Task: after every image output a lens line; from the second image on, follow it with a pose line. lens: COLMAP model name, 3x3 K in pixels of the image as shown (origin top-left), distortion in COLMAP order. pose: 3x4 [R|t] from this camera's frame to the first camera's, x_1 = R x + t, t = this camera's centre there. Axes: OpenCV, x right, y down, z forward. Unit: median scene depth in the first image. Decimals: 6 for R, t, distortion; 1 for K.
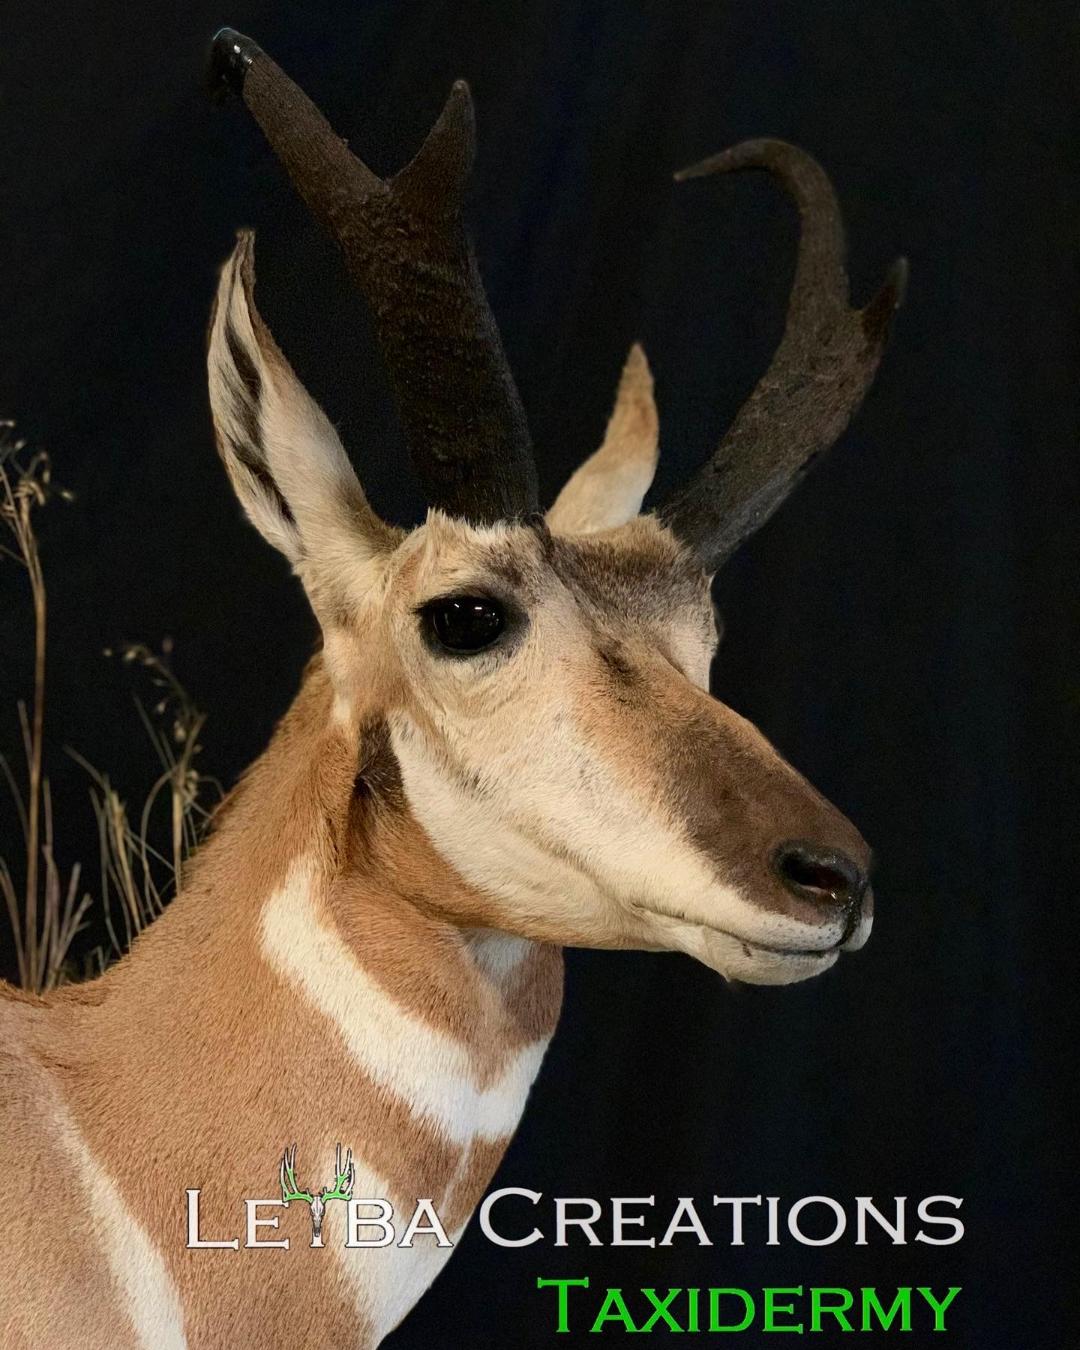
lens RADIAL K [[2317.4, 0, 500.1], [0, 2317.4, 708.9], [0, 0, 1]] dist [-0.159543, 2.314585]
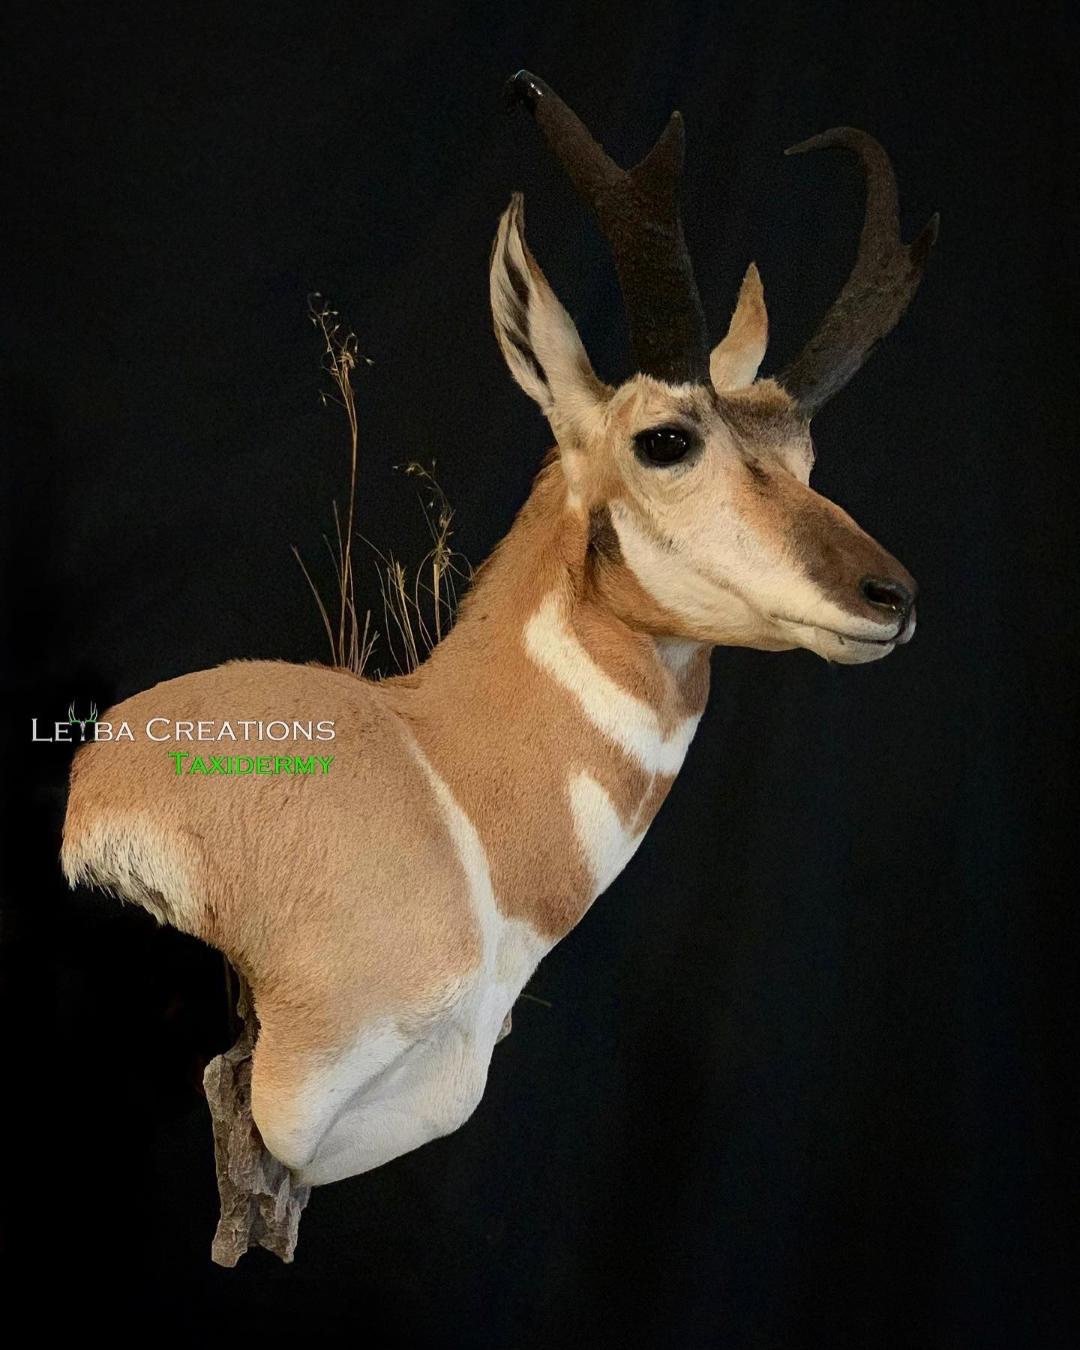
lens RADIAL K [[2317.4, 0, 500.1], [0, 2317.4, 708.9], [0, 0, 1]] dist [-0.159543, 2.314585]
pose [[0.999866, 0.008758, 0.013846, -0.146042], [-0.009576, 0.998144, 0.060132, 0.049158], [-0.013294, -0.060257, 0.998094, -0.603142]]
